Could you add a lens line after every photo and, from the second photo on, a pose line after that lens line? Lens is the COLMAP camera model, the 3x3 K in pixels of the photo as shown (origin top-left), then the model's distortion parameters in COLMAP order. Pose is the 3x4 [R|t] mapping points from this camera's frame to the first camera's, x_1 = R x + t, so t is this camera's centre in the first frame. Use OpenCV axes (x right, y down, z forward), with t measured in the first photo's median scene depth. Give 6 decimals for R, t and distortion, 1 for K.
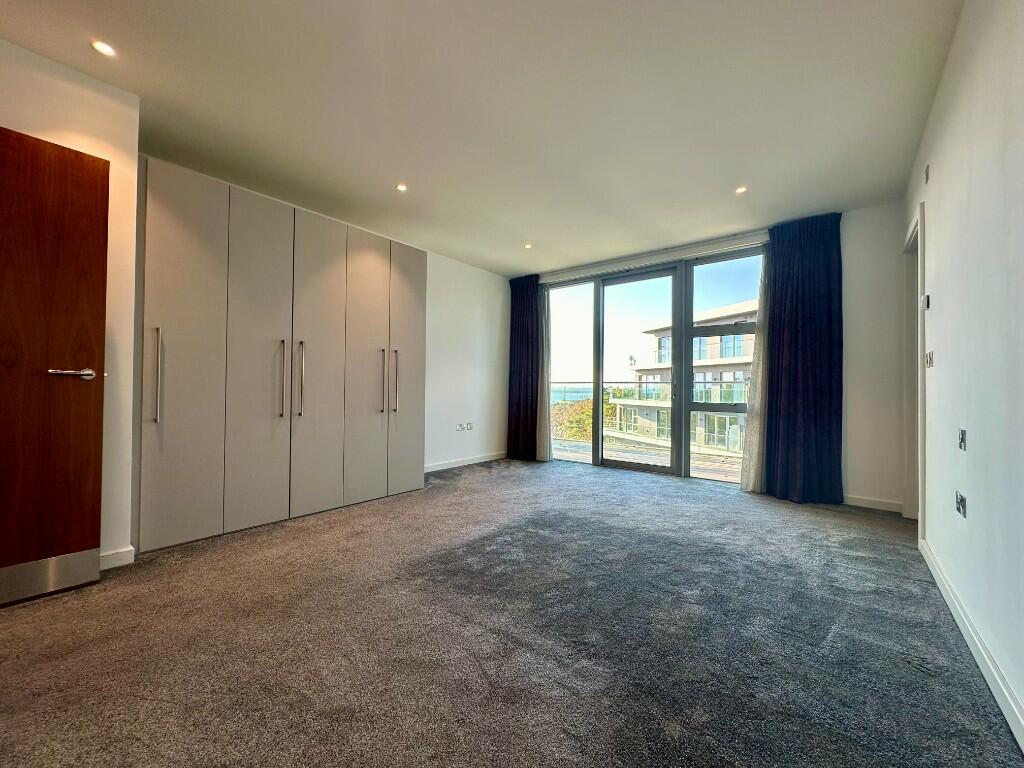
lens RADIAL K [[406.0, 0, 512.0], [0, 406.0, 384.0], [0, 0, 1]] dist [0.000318, 0.000683]
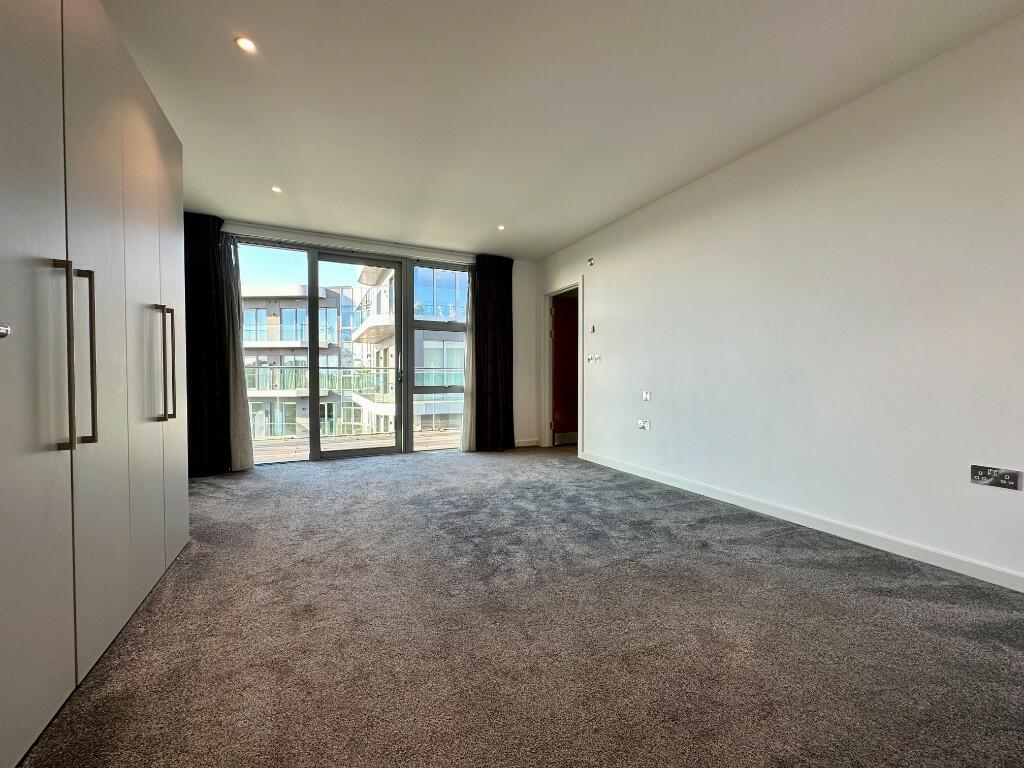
lens RADIAL K [[406.0, 0, 512.0], [0, 406.0, 384.0], [0, 0, 1]] dist [0.000318, 0.000683]
pose [[0.429893, -0.028635, 0.902426, -0.466277], [-0.006000, 0.999384, 0.034570, -0.002068], [-0.902860, -0.020276, 0.429457, 0.262008]]
